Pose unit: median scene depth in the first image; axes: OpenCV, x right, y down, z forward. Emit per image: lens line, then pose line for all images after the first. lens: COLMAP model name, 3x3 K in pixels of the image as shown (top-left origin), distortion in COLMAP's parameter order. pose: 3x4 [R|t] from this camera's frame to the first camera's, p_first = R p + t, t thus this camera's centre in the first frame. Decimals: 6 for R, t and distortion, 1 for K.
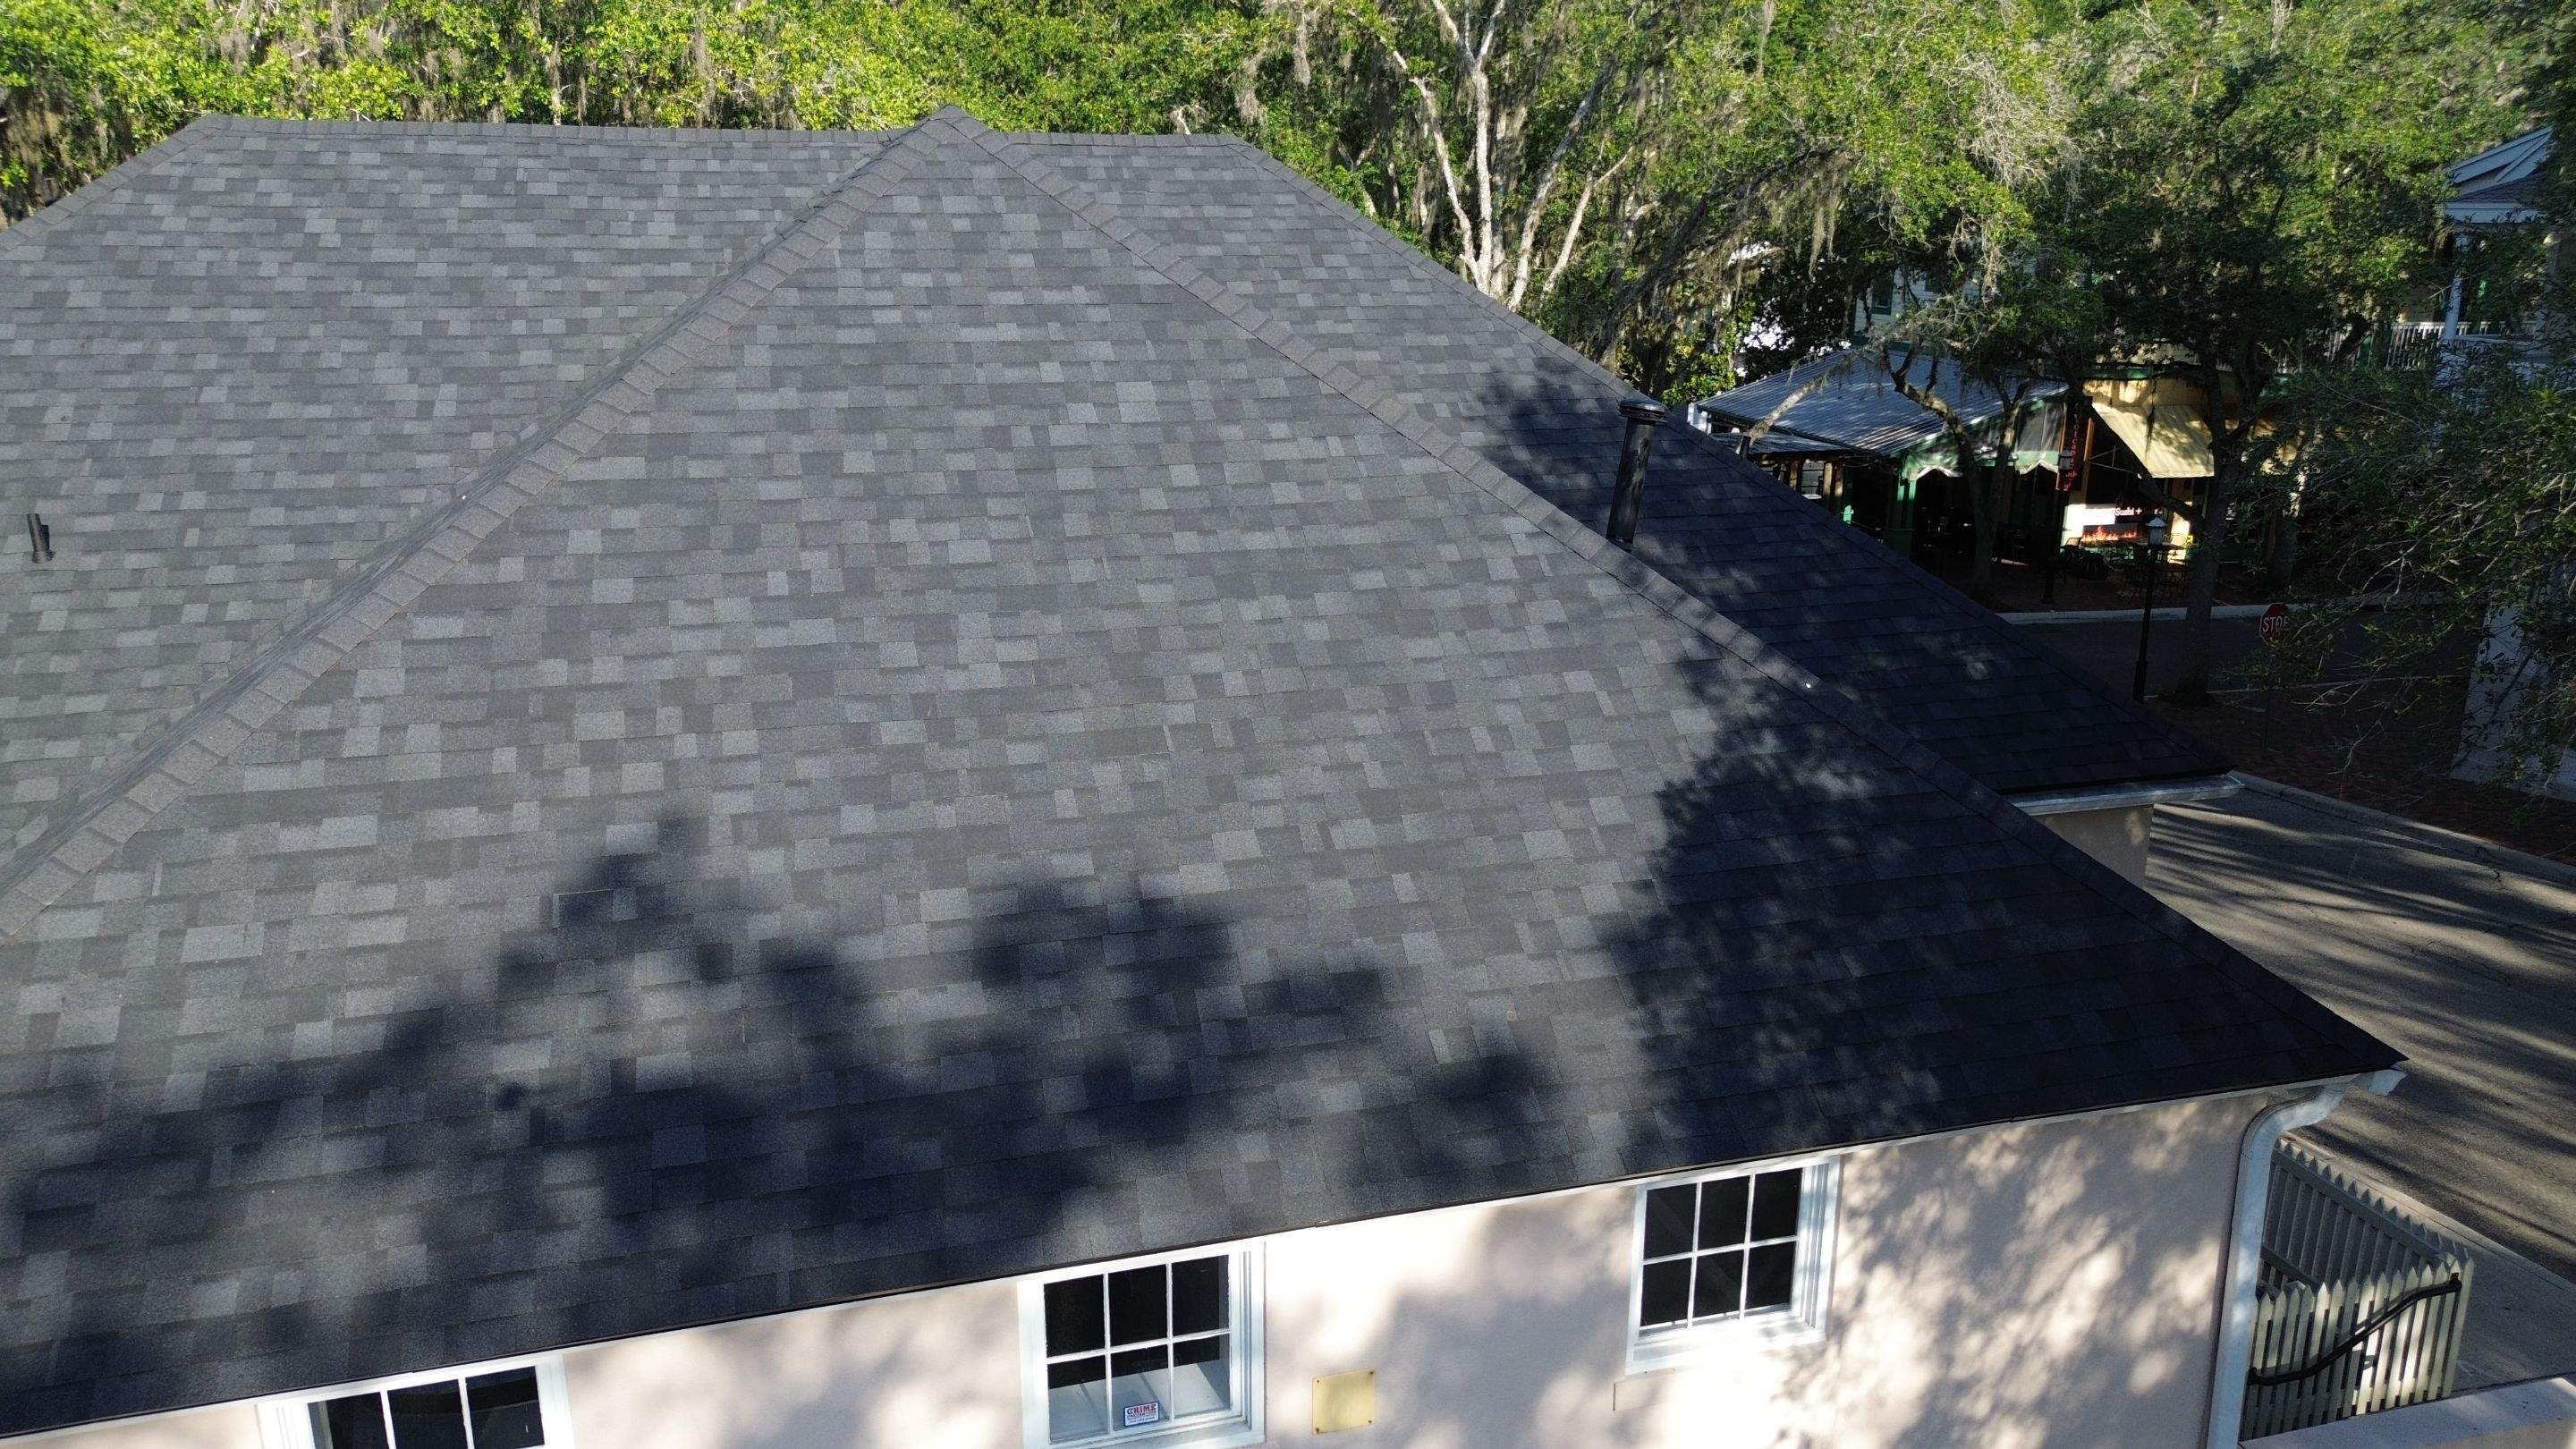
lens RADIAL K [[1824.3, 0, 1291.8], [0, 1824.3, 726.1], [0, 0, 1]] dist [0.065006, -0.061346]
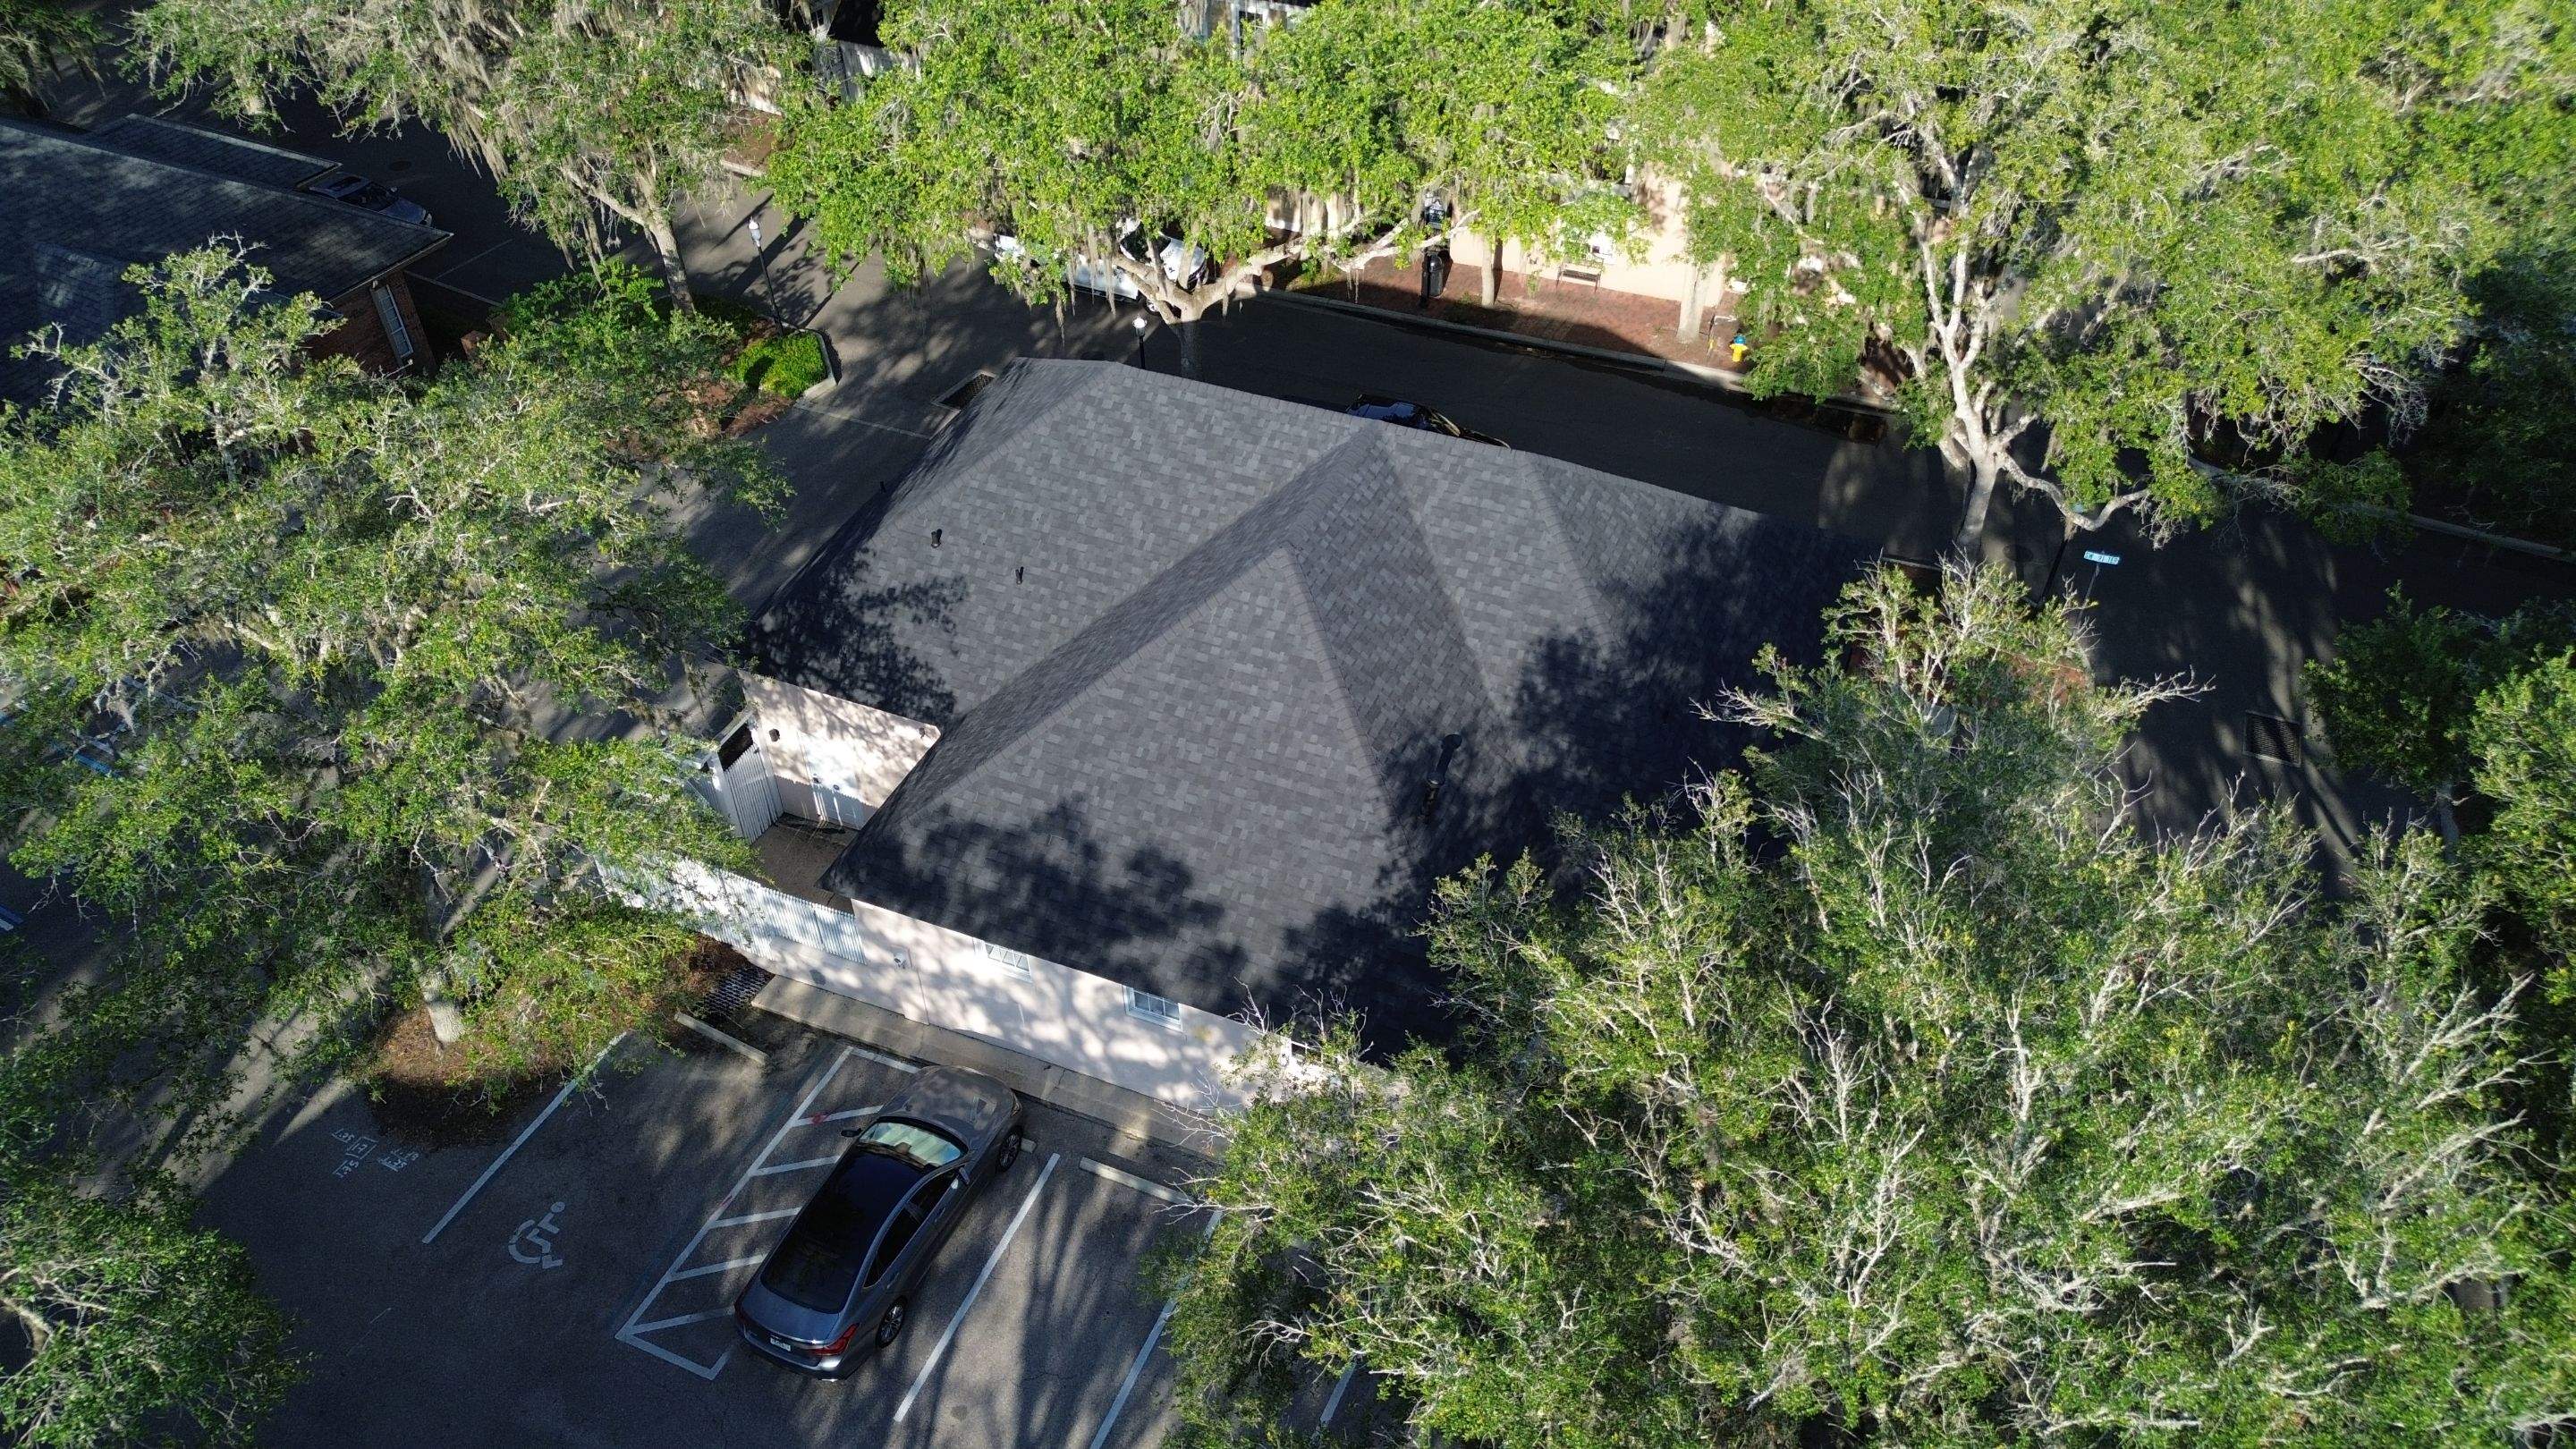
lens RADIAL K [[1848.5, 0, 1301.3], [0, 1848.5, 720.3], [0, 0, 1]] dist [0.069043, -0.080569]
pose [[0.786354, 0.404979, -0.466518, 1.319879], [-0.162021, 0.863918, 0.476859, -1.568670], [0.596151, -0.299395, 0.744961, -1.158260]]
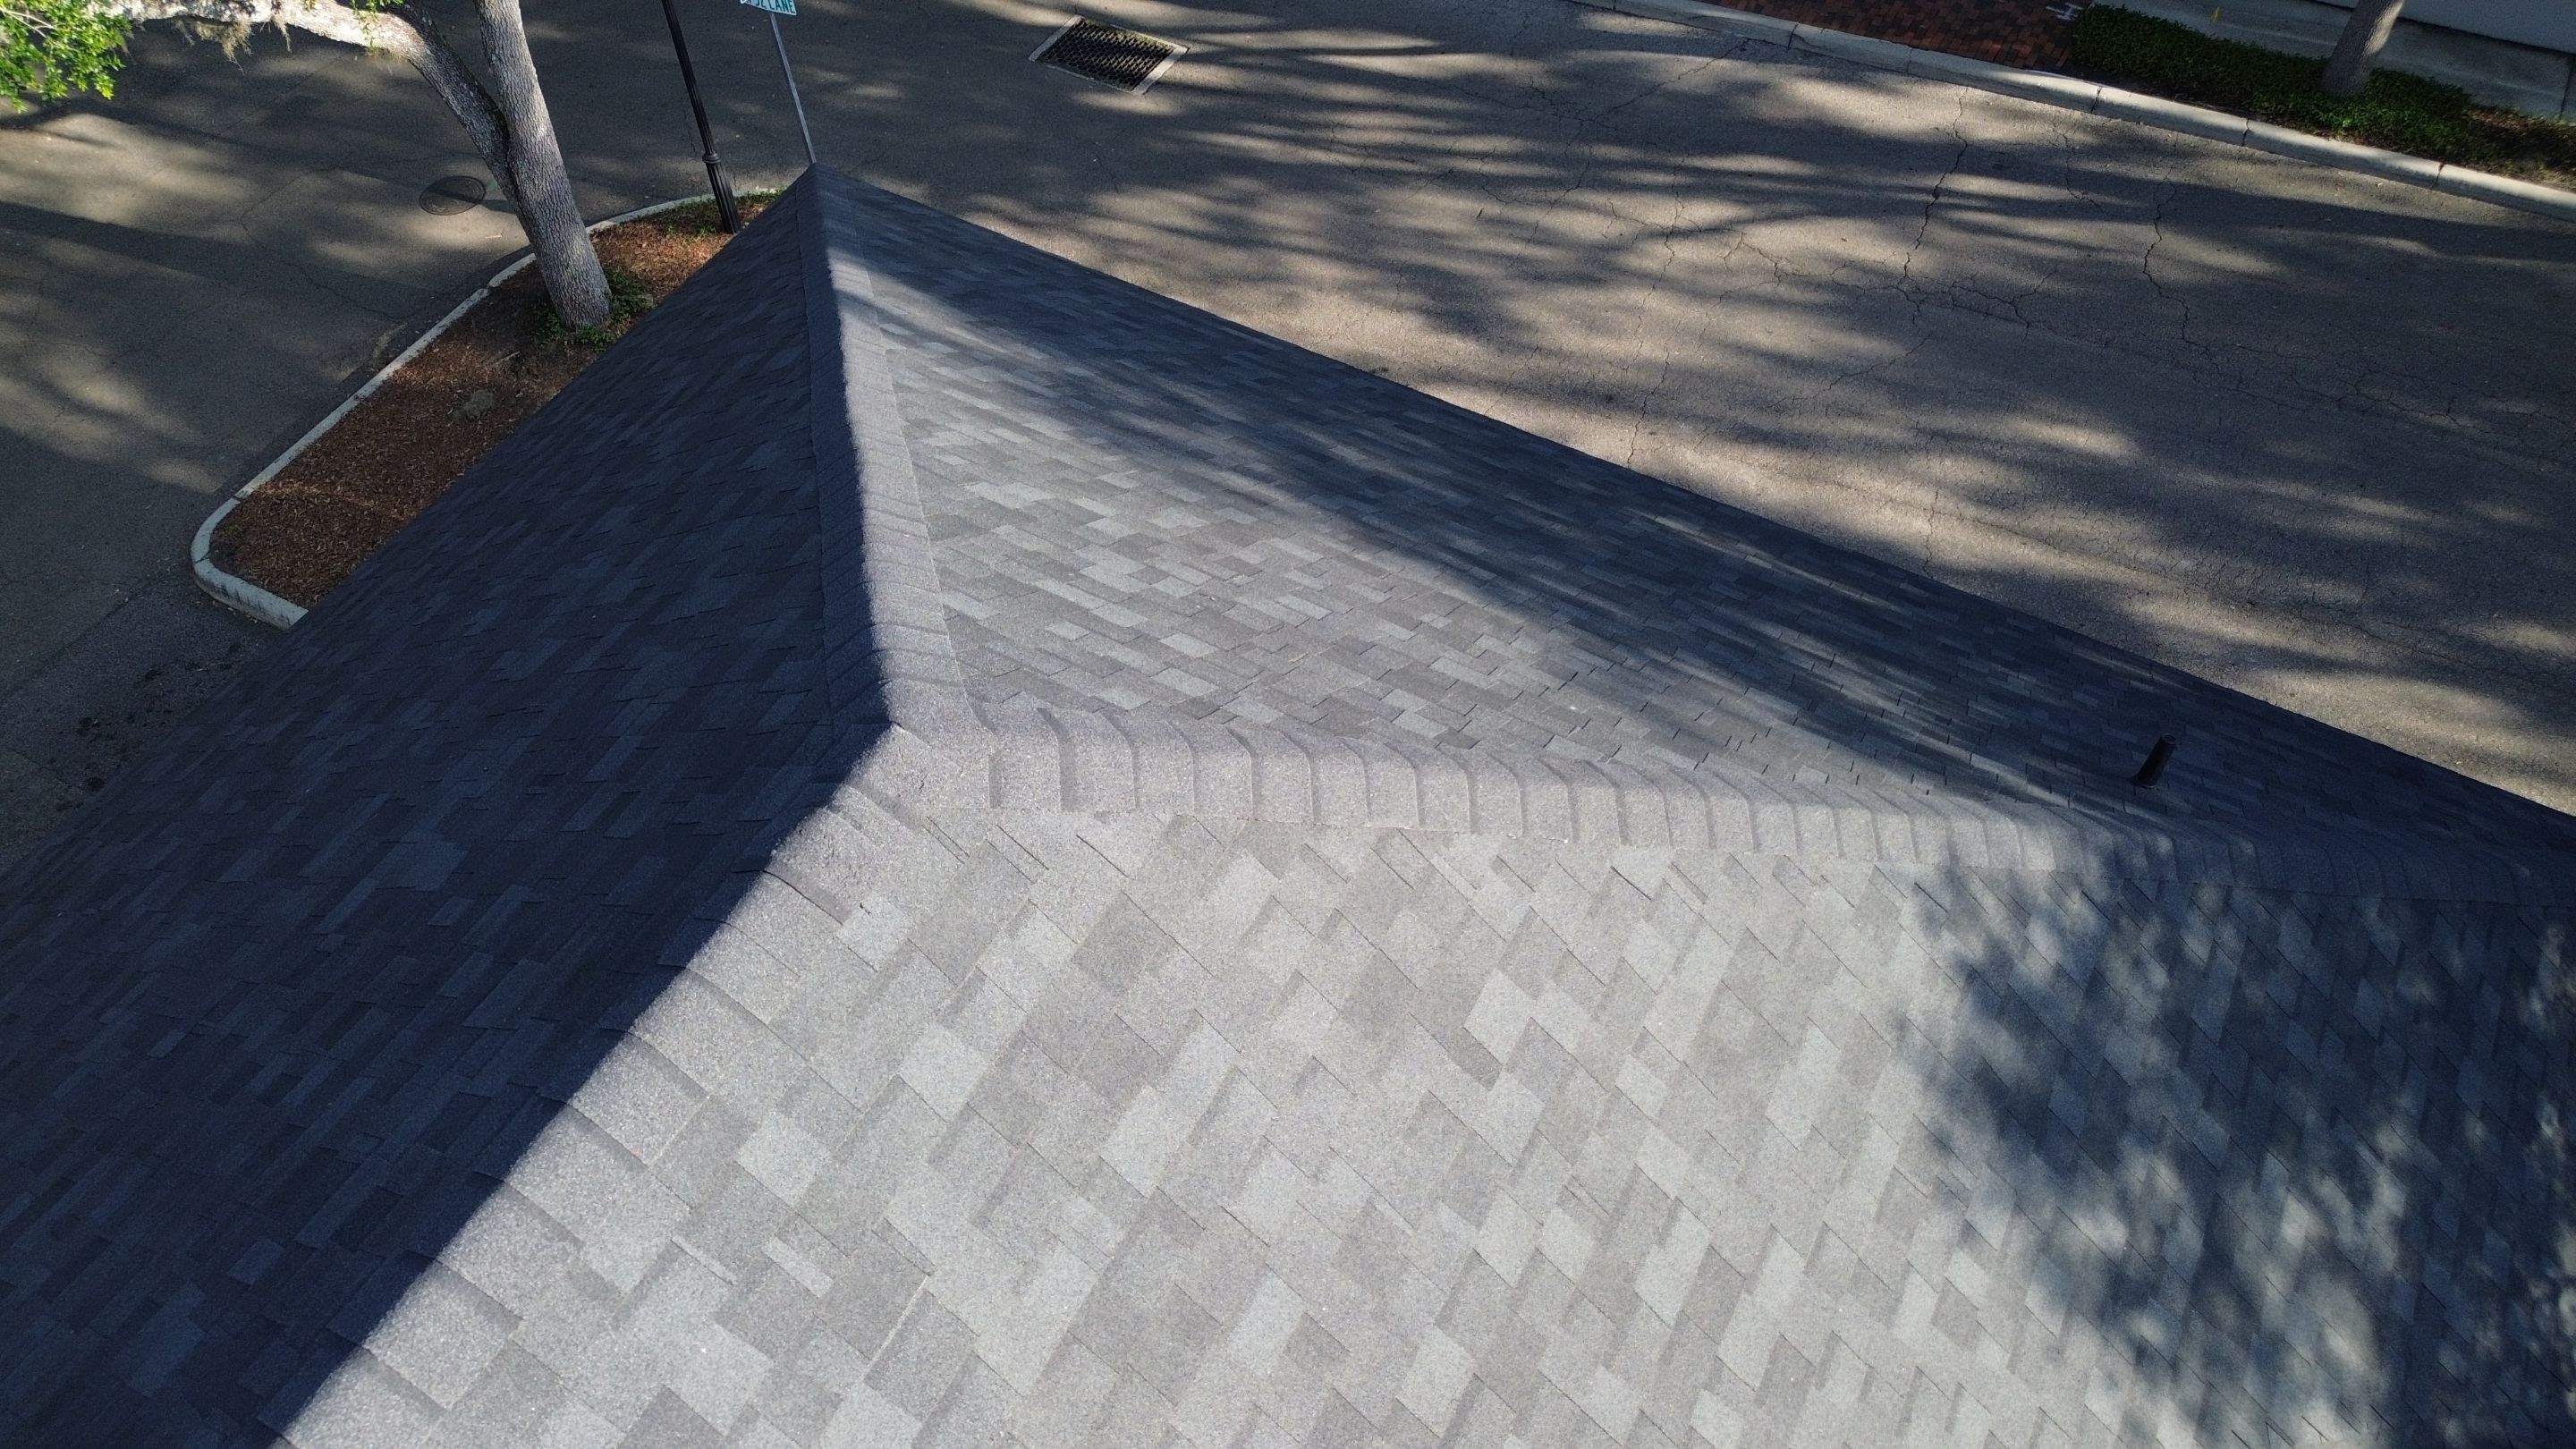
lens RADIAL K [[1848.5, 0, 1301.3], [0, 1848.5, 720.3], [0, 0, 1]] dist [0.069043, -0.080569]
pose [[0.705880, -0.571199, 0.418886, -0.167325], [0.205272, 0.730952, 0.650825, -0.773324], [-0.677936, -0.373418, 0.633215, 1.250165]]
